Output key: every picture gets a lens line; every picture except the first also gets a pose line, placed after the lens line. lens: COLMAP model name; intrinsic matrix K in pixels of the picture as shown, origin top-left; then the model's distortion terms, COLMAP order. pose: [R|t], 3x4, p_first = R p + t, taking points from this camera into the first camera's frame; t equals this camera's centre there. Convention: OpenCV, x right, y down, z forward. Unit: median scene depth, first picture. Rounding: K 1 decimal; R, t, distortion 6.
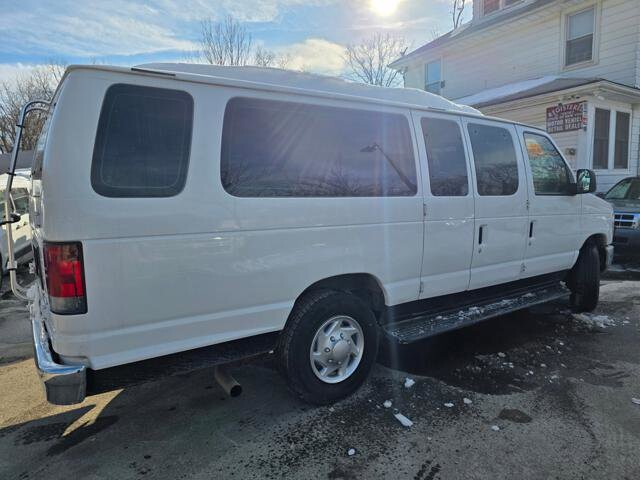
lens RADIAL K [[426.0, 0, 318.9], [0, 426.0, 252.5], [0, 0, 1]] dist [0.035879, -0.023829]
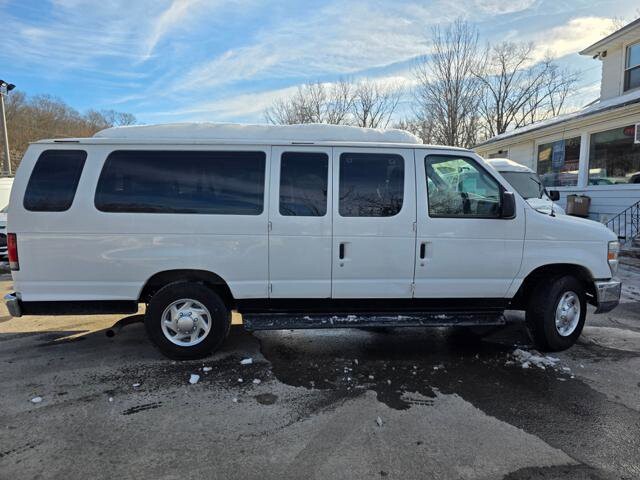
lens RADIAL K [[425.9, 0, 342.6], [0, 425.9, 244.3], [0, 0, 1]] dist [0.026085, -0.001252]
pose [[0.859318, 0.083527, -0.504576, 0.945363], [-0.087869, 0.996016, 0.015235, -0.075598], [0.503838, 0.031245, 0.863233, 0.031044]]
